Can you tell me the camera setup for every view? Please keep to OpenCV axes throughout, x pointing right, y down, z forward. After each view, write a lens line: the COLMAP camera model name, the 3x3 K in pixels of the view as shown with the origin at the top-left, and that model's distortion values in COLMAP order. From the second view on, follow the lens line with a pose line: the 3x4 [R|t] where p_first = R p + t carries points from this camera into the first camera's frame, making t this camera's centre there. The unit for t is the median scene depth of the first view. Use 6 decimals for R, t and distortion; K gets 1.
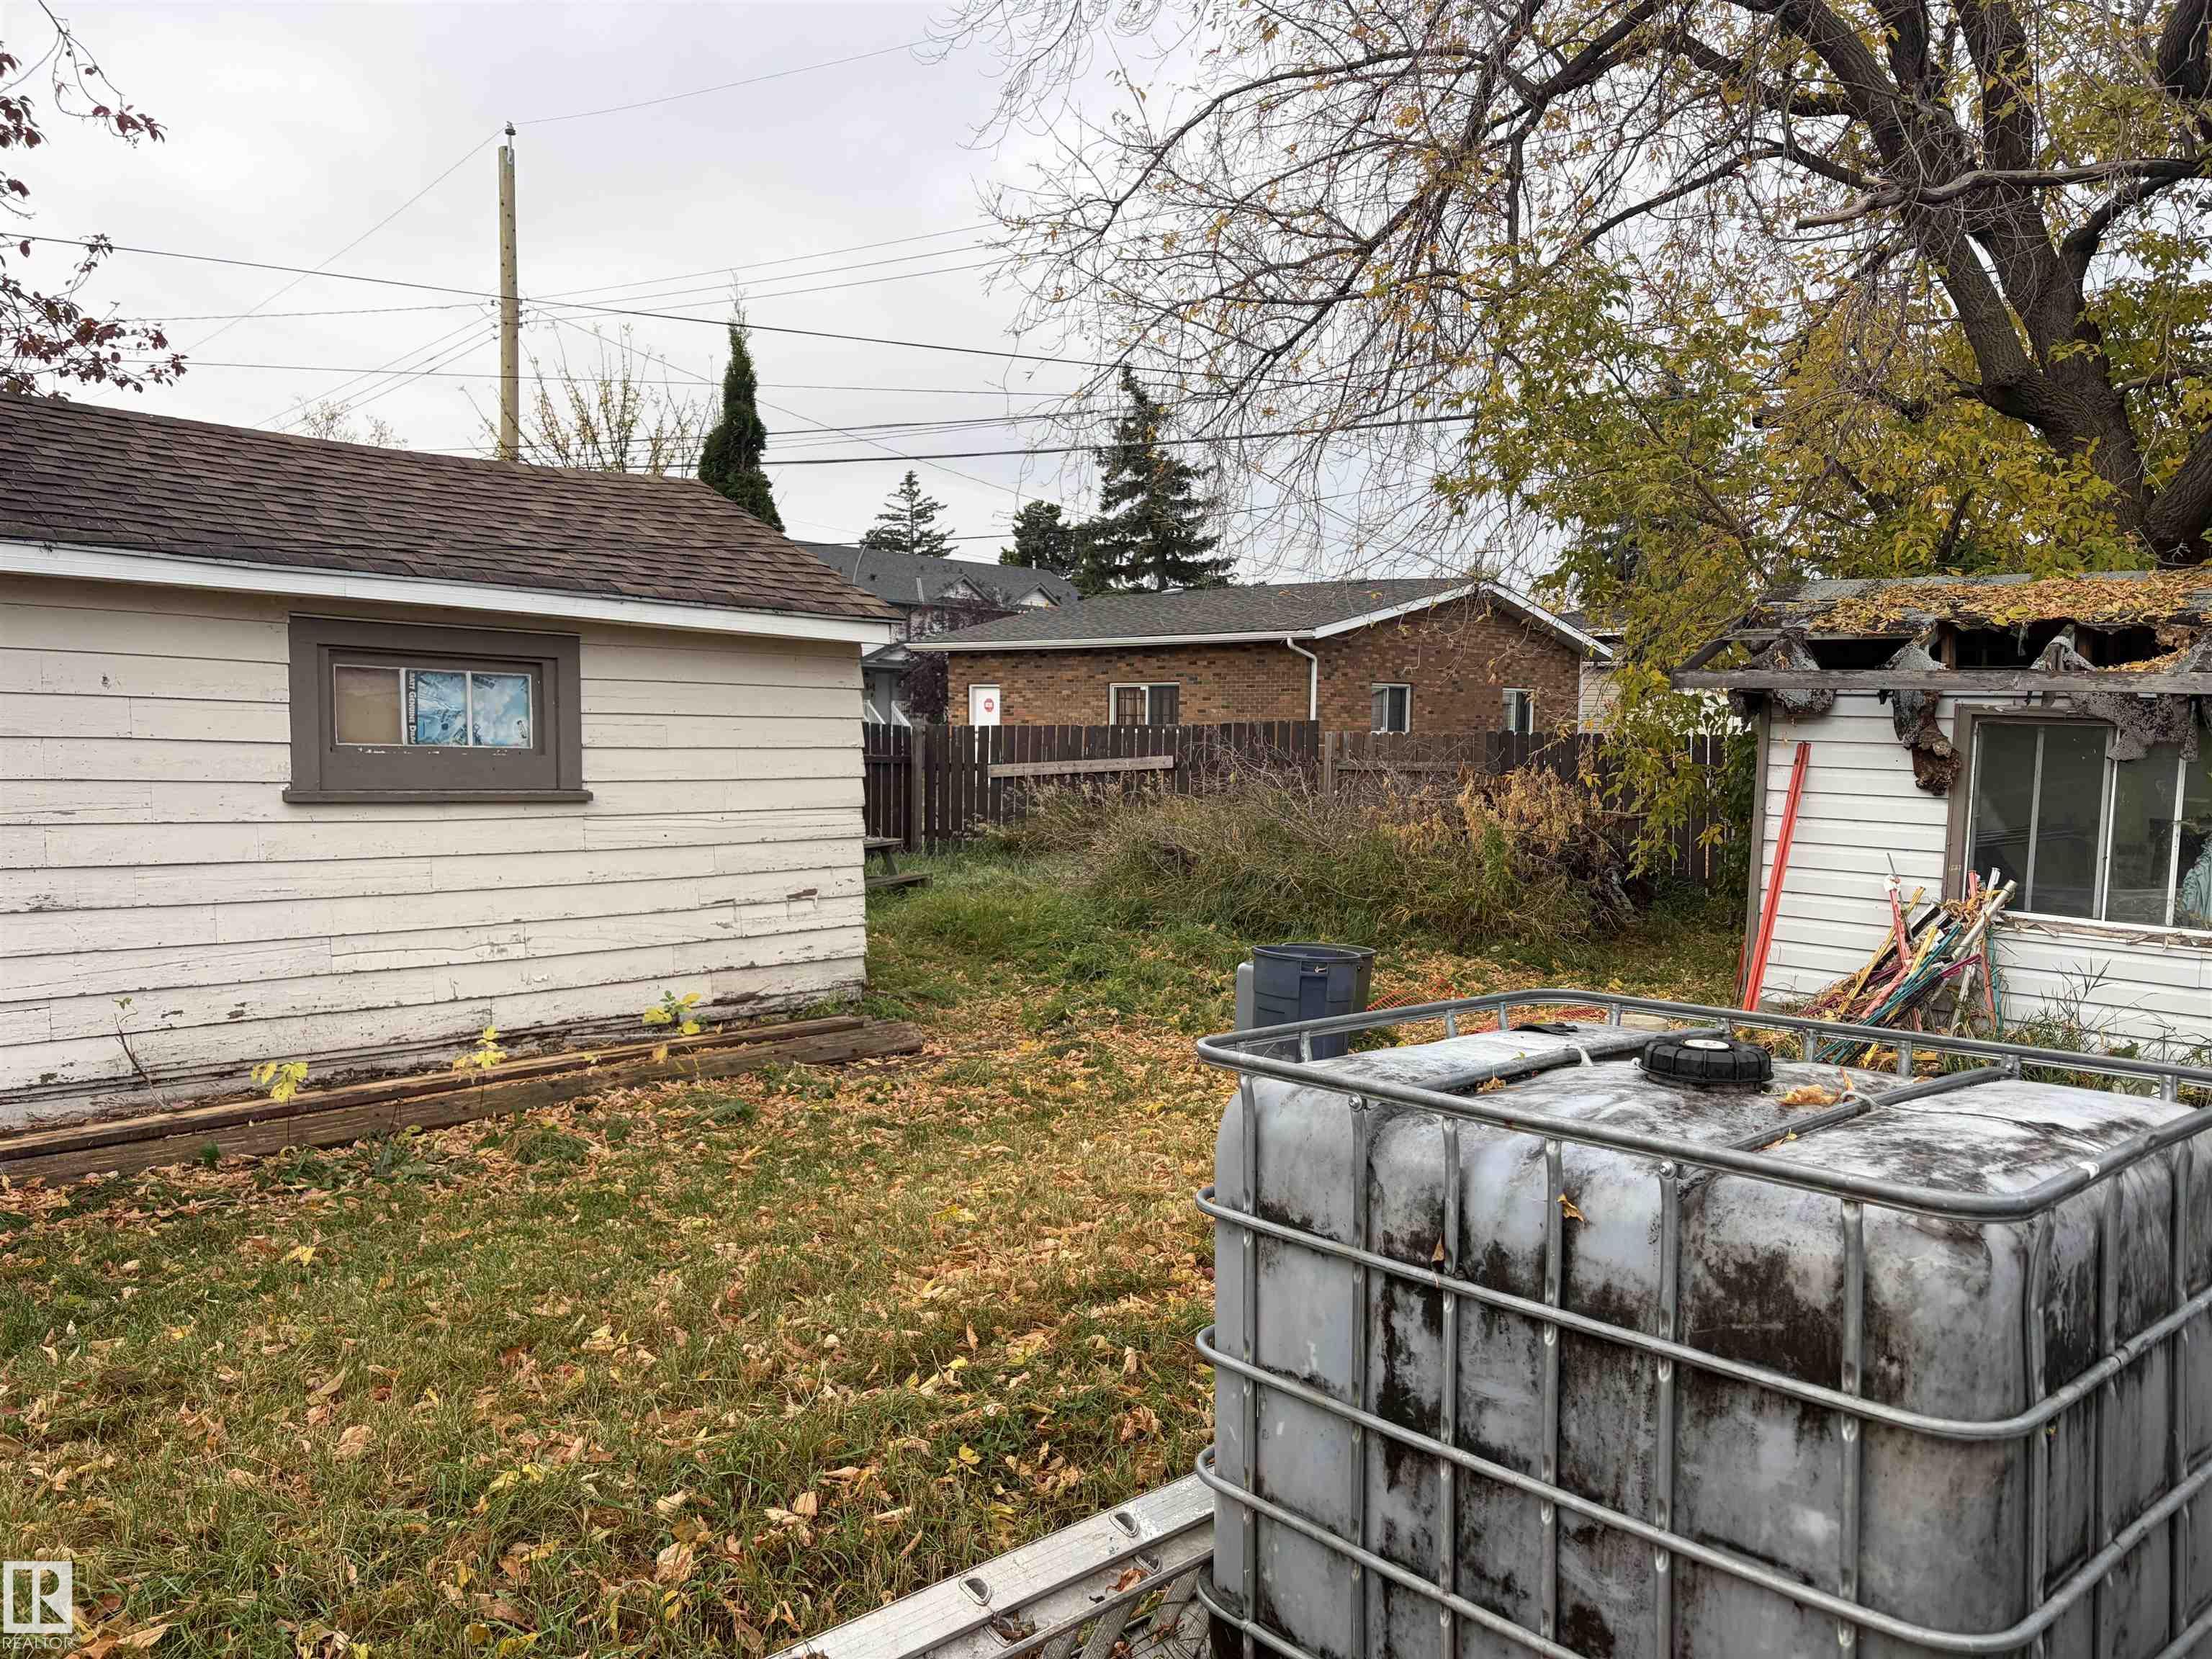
lens RADIAL K [[1646.2, 0, 1103.1], [0, 1646.2, 826.4], [0, 0, 1]] dist [0.027188, -0.014545]
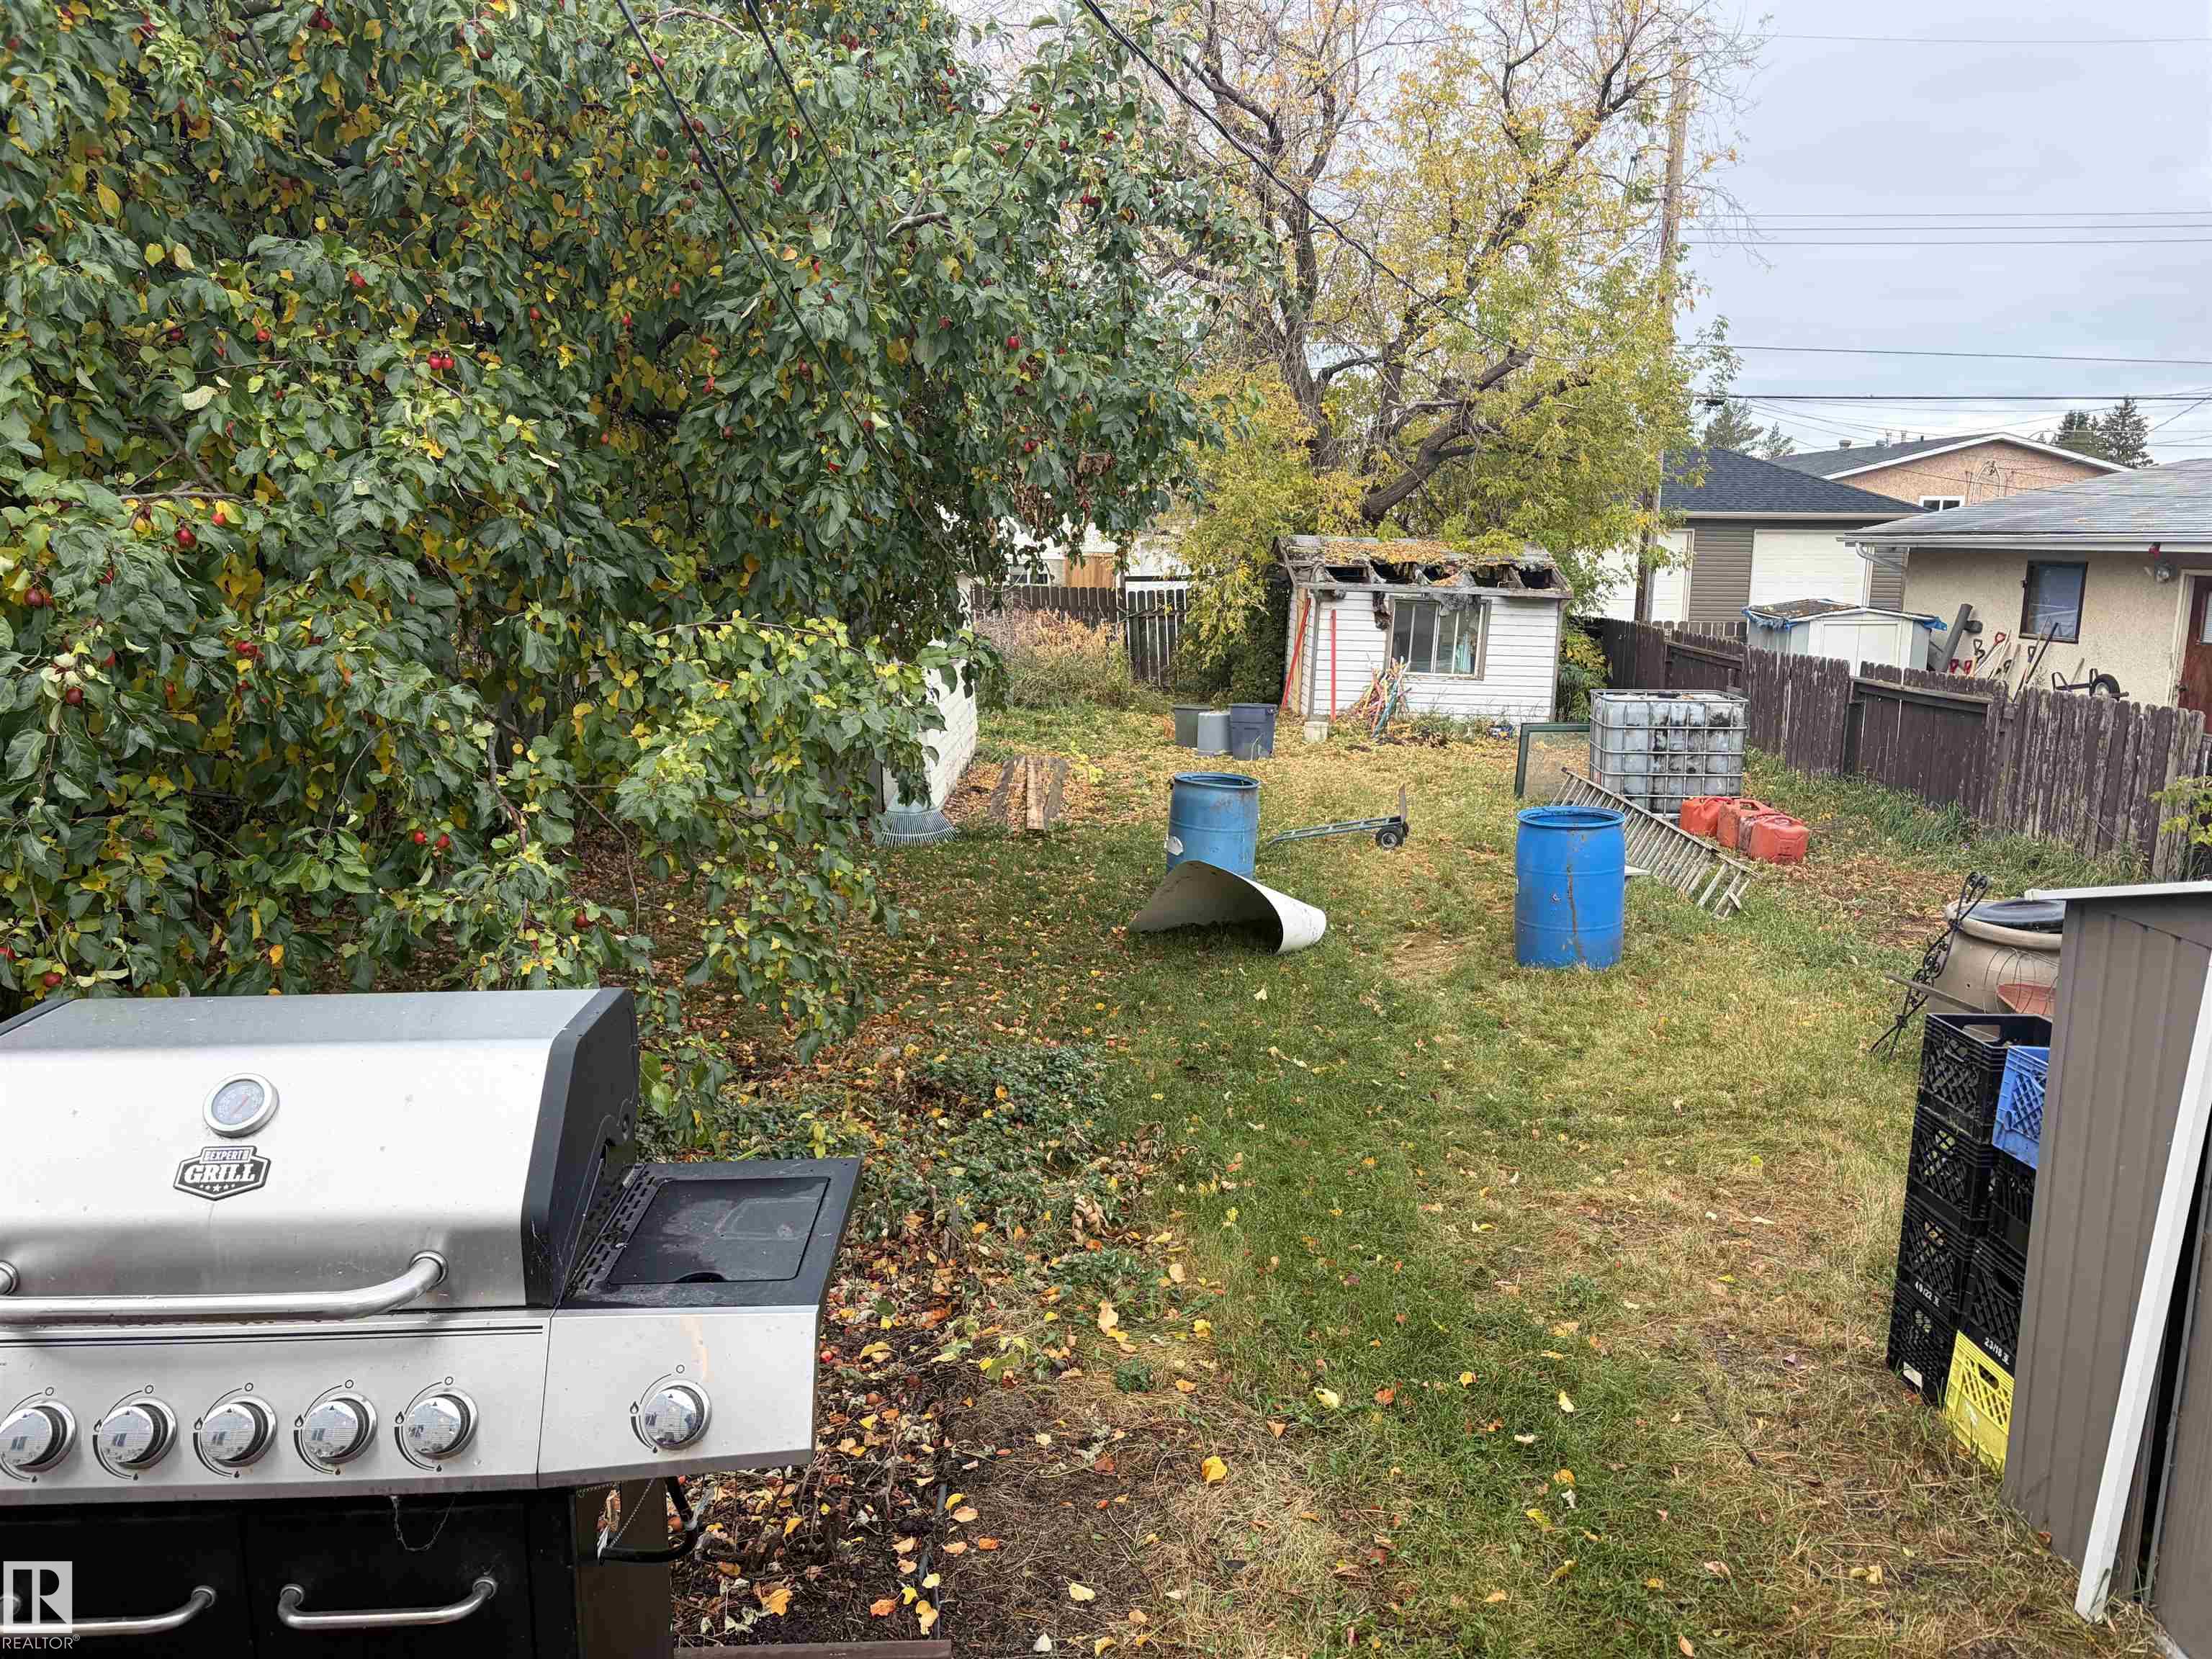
lens RADIAL K [[1646.2, 0, 1105.1], [0, 1646.2, 829.9], [0, 0, 1]] dist [0.027188, -0.014545]
pose [[0.722328, -0.122194, 0.680670, -1.668464], [0.032126, 0.989132, 0.143478, -0.095251], [-0.690804, -0.081771, 0.718403, -0.622165]]
